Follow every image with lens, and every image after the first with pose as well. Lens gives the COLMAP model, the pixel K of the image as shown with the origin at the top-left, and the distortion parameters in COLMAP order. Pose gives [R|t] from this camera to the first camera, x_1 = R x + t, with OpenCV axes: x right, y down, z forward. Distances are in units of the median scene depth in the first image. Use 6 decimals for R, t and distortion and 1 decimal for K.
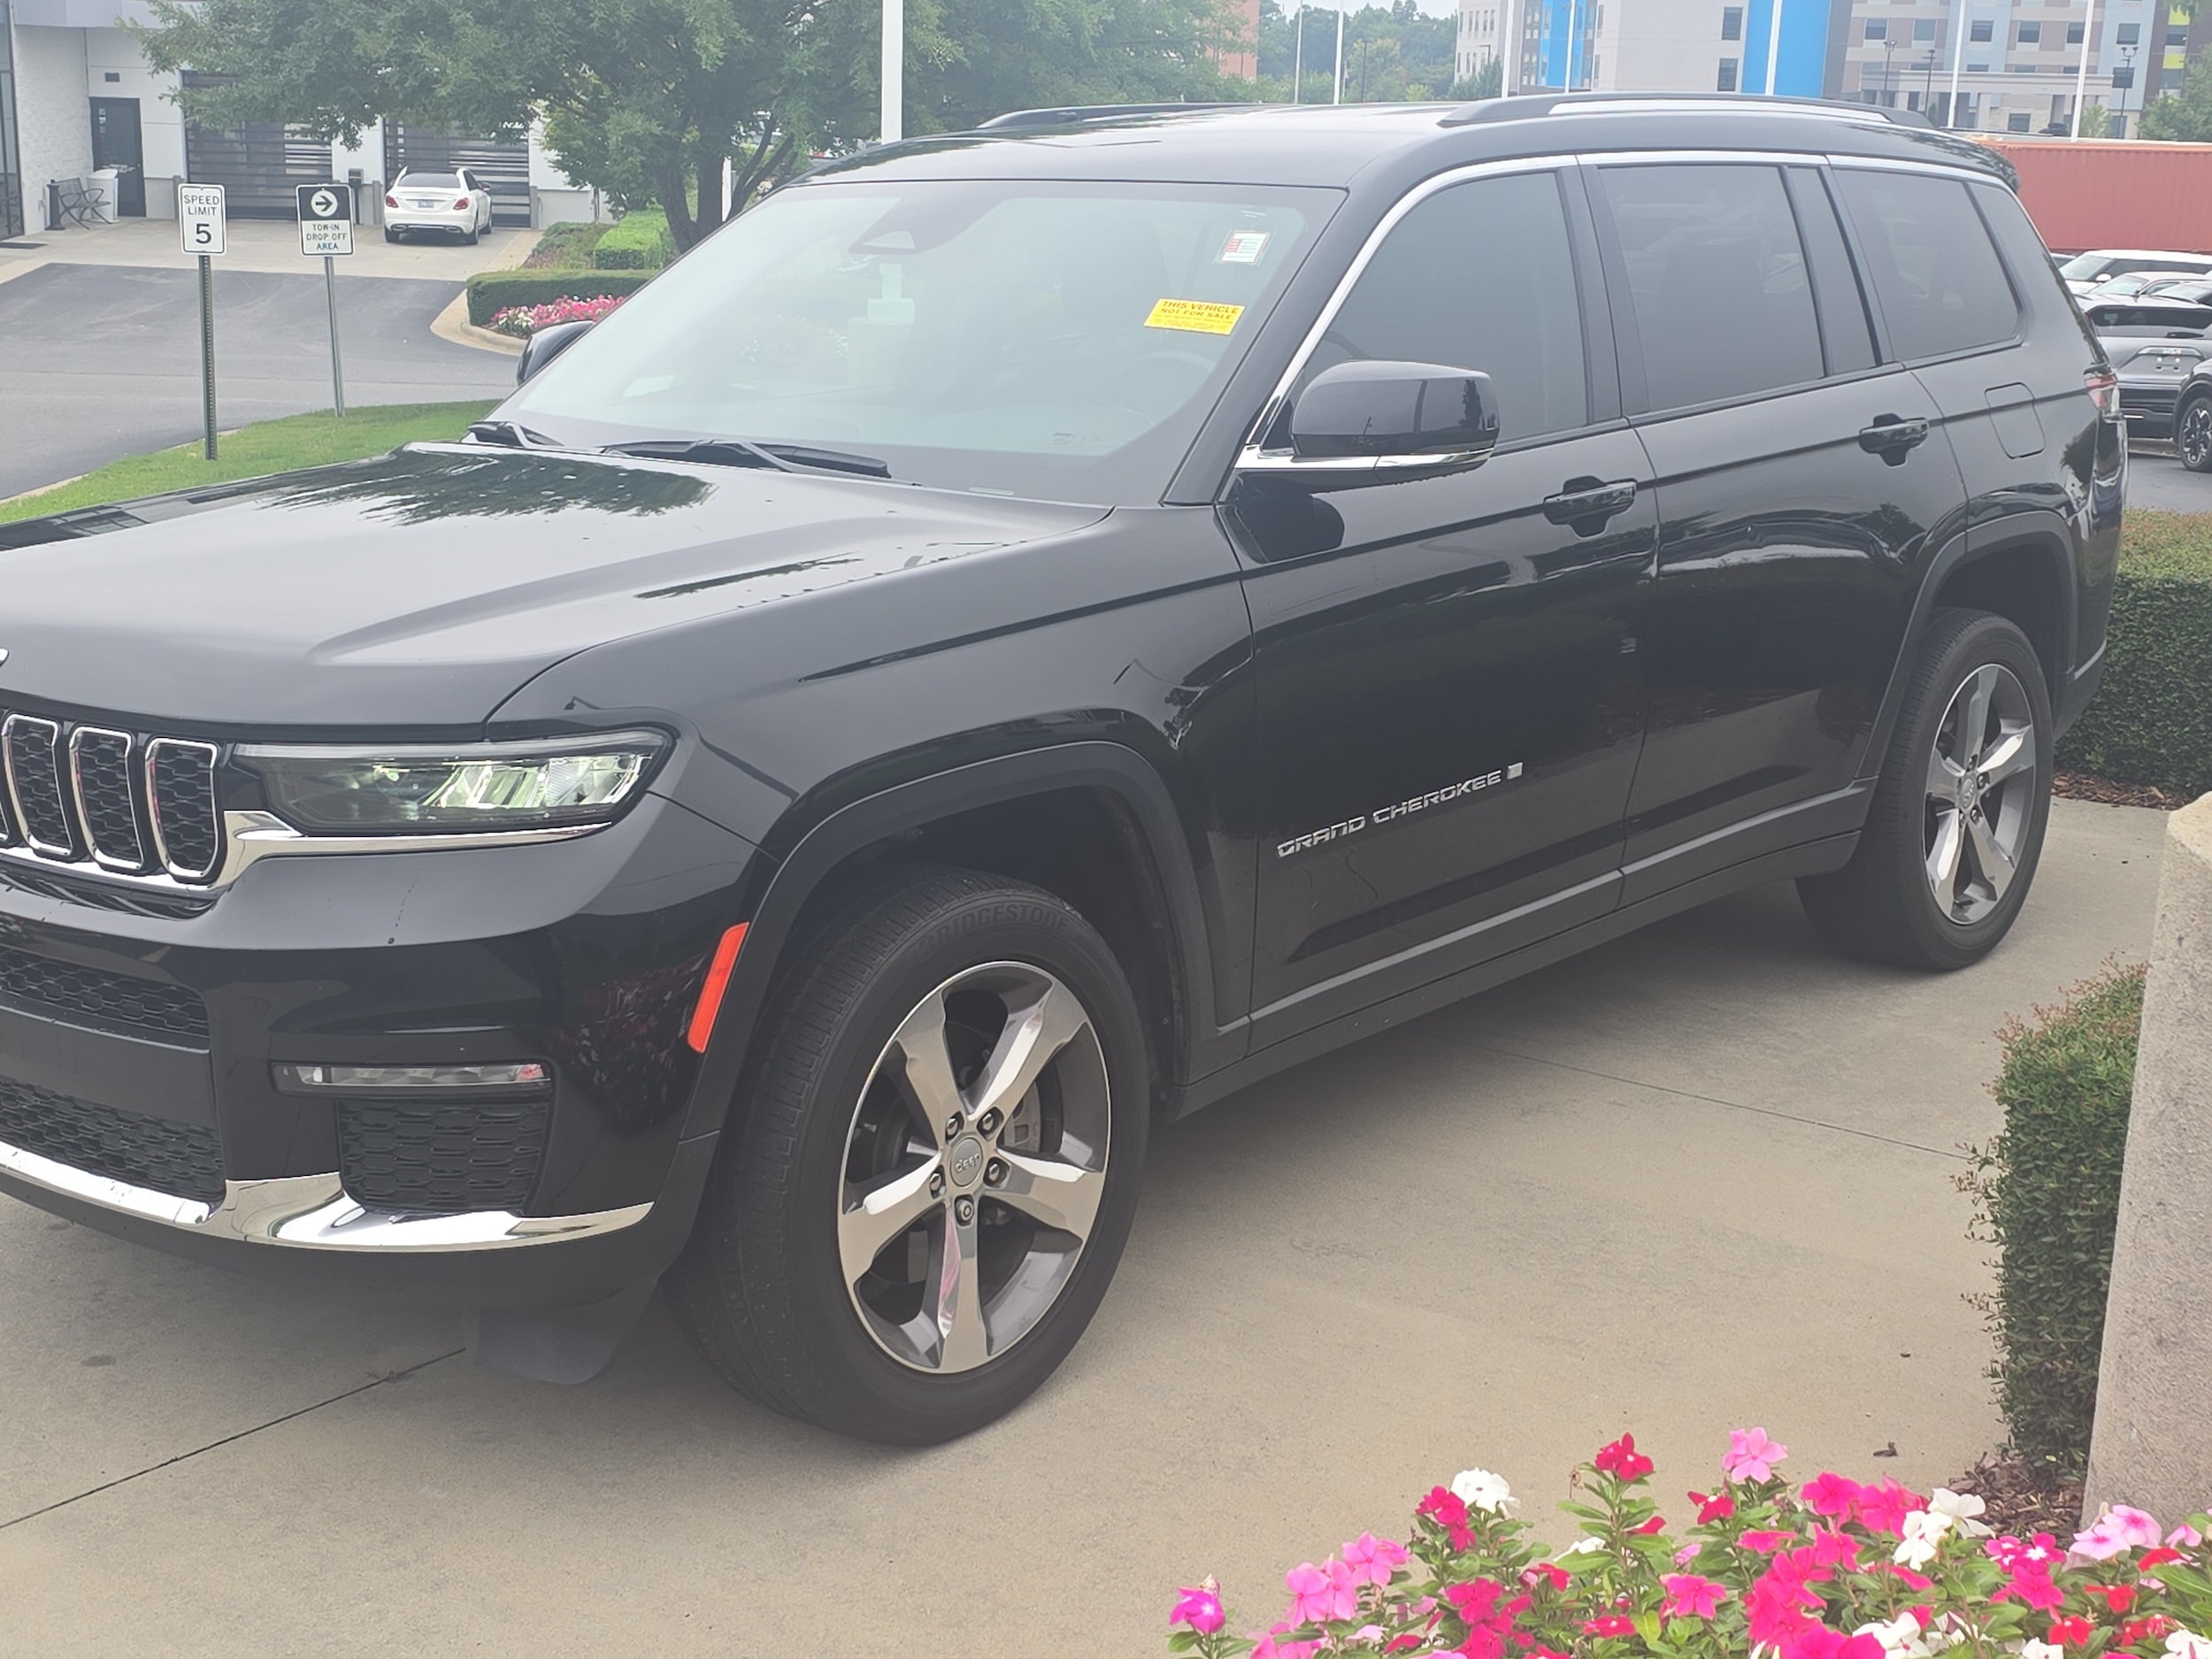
lens RADIAL K [[2979.4, 0, 1106.0], [0, 2979.4, 829.5], [0, 0, 1]] dist [0.033533, 0.010358]
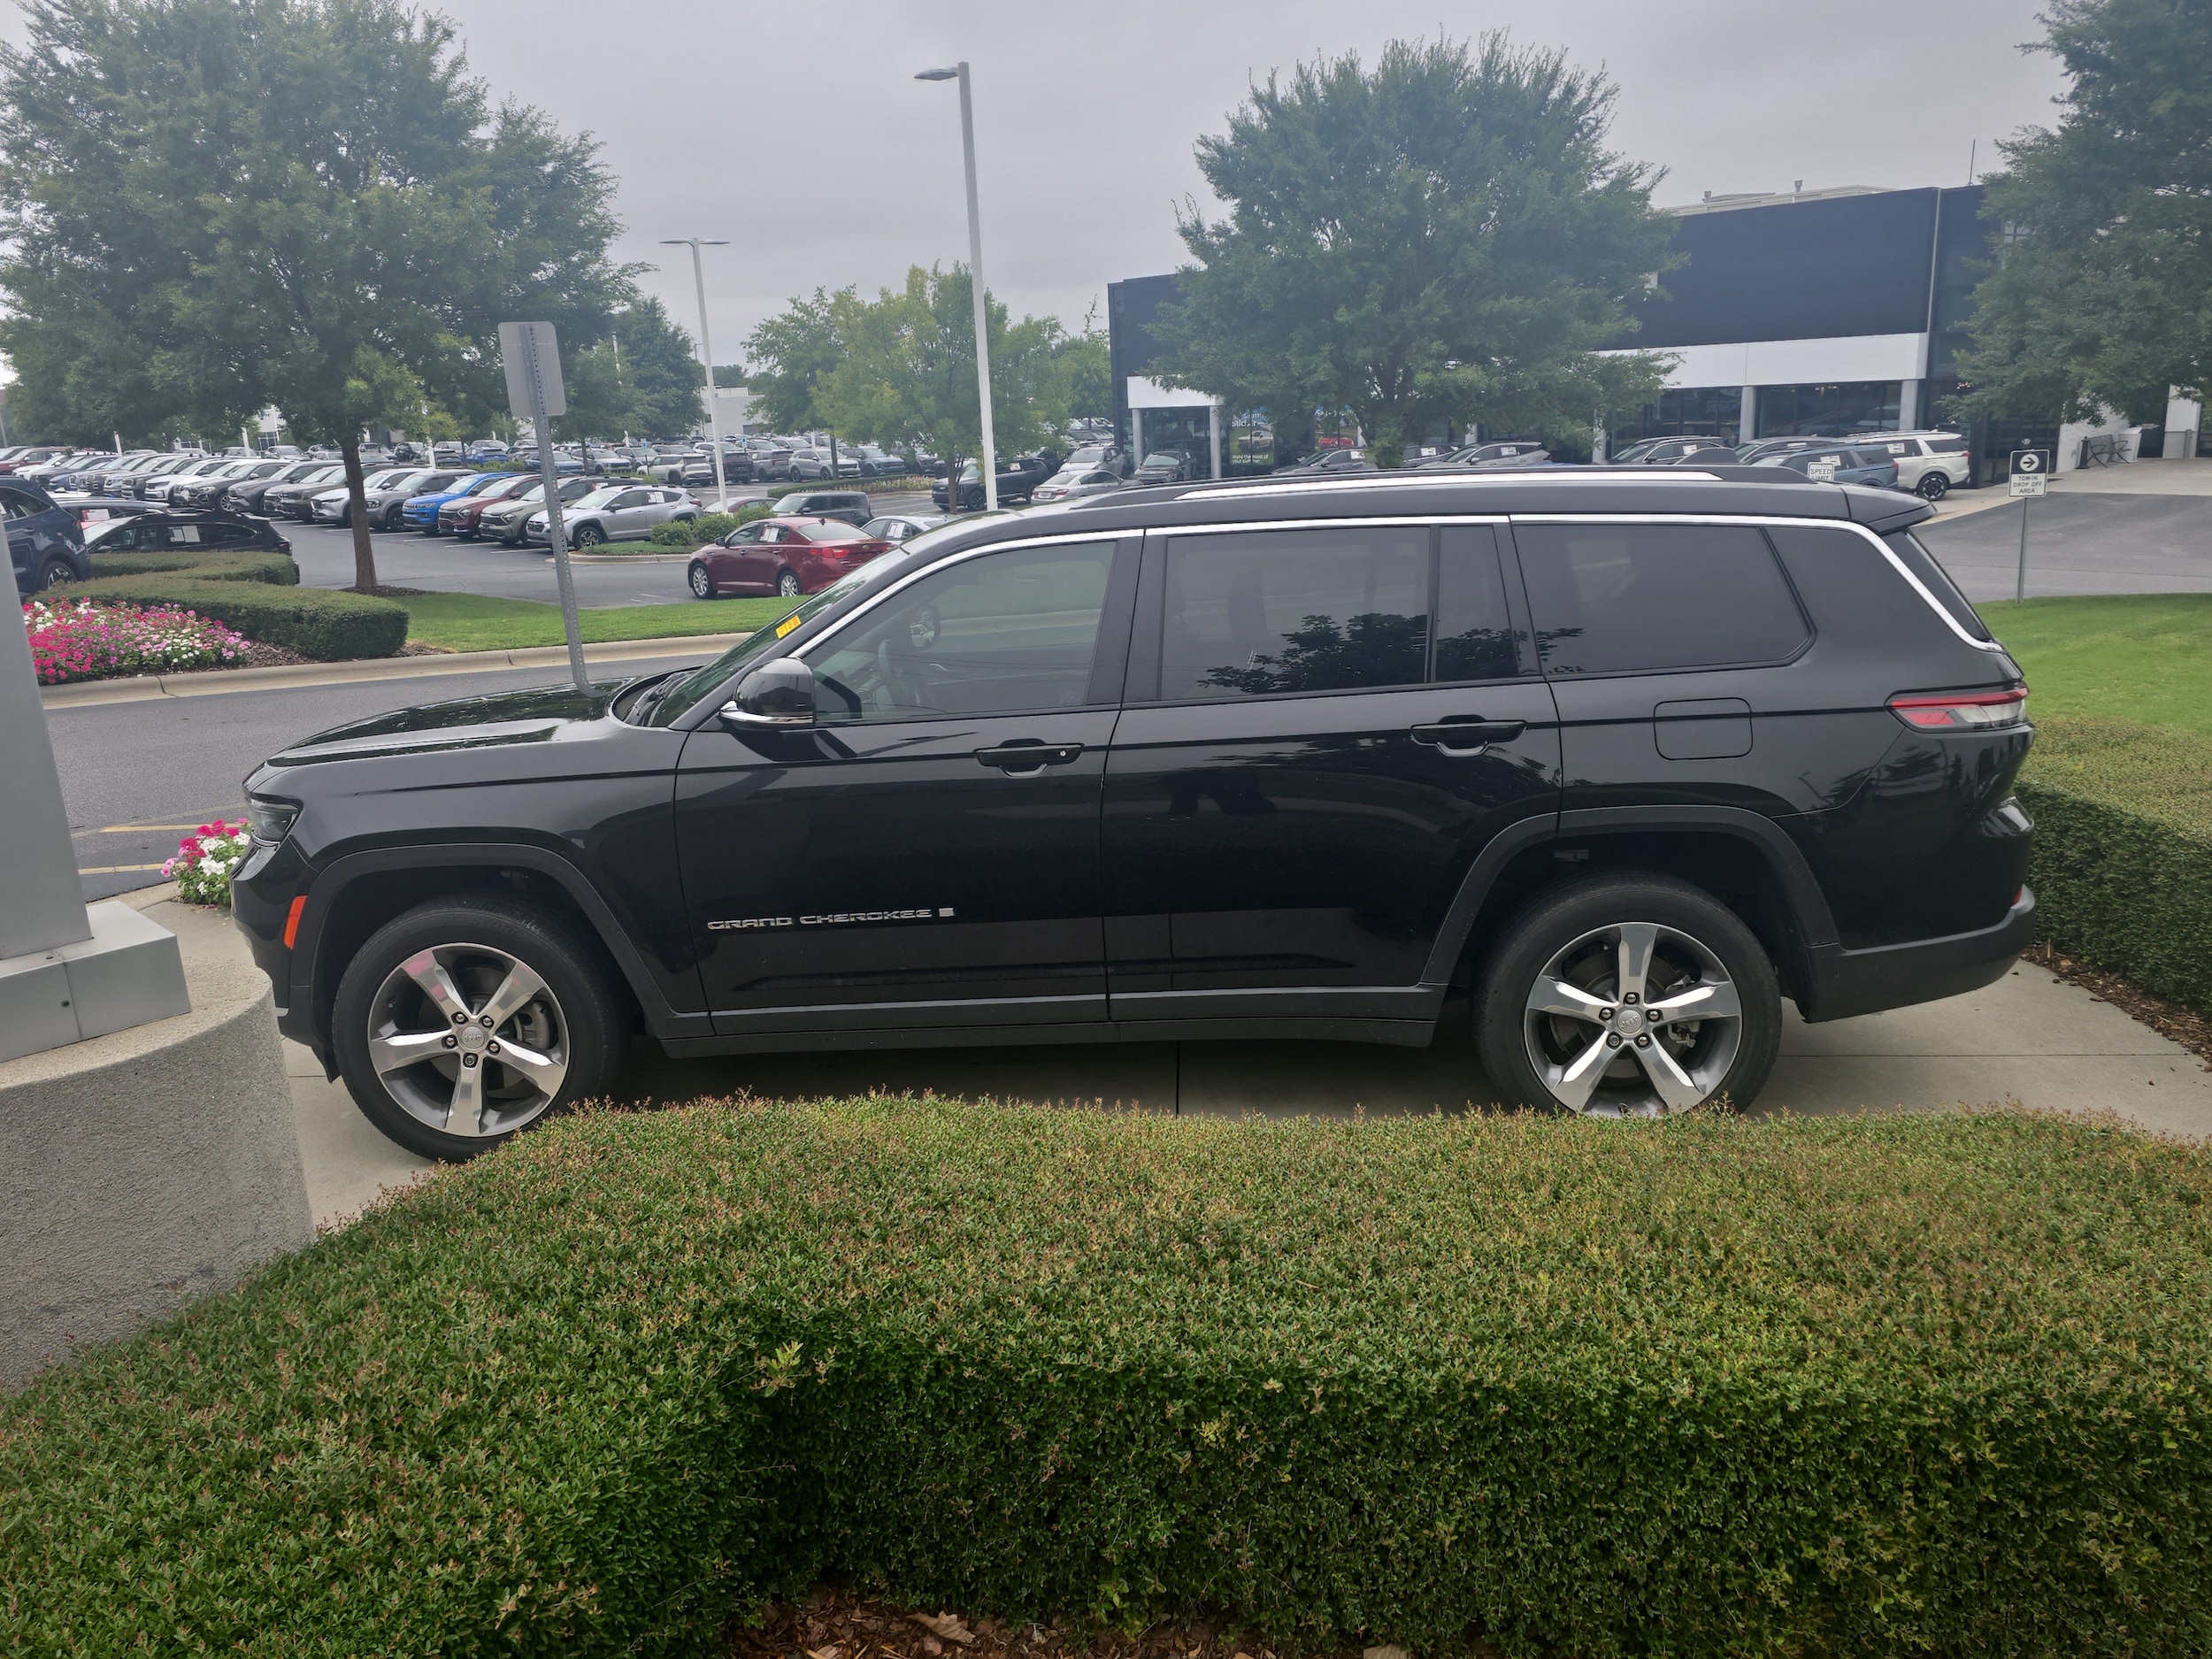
lens RADIAL K [[1703.0, 0, 1106.0], [0, 1703.0, 829.5], [0, 0, 1]] dist [0.106970, -0.143198]
pose [[0.594365, 0.151463, -0.789803, 0.871846], [-0.141673, 0.986464, 0.082562, -0.146245], [0.791618, 0.062822, 0.607778, 0.474774]]
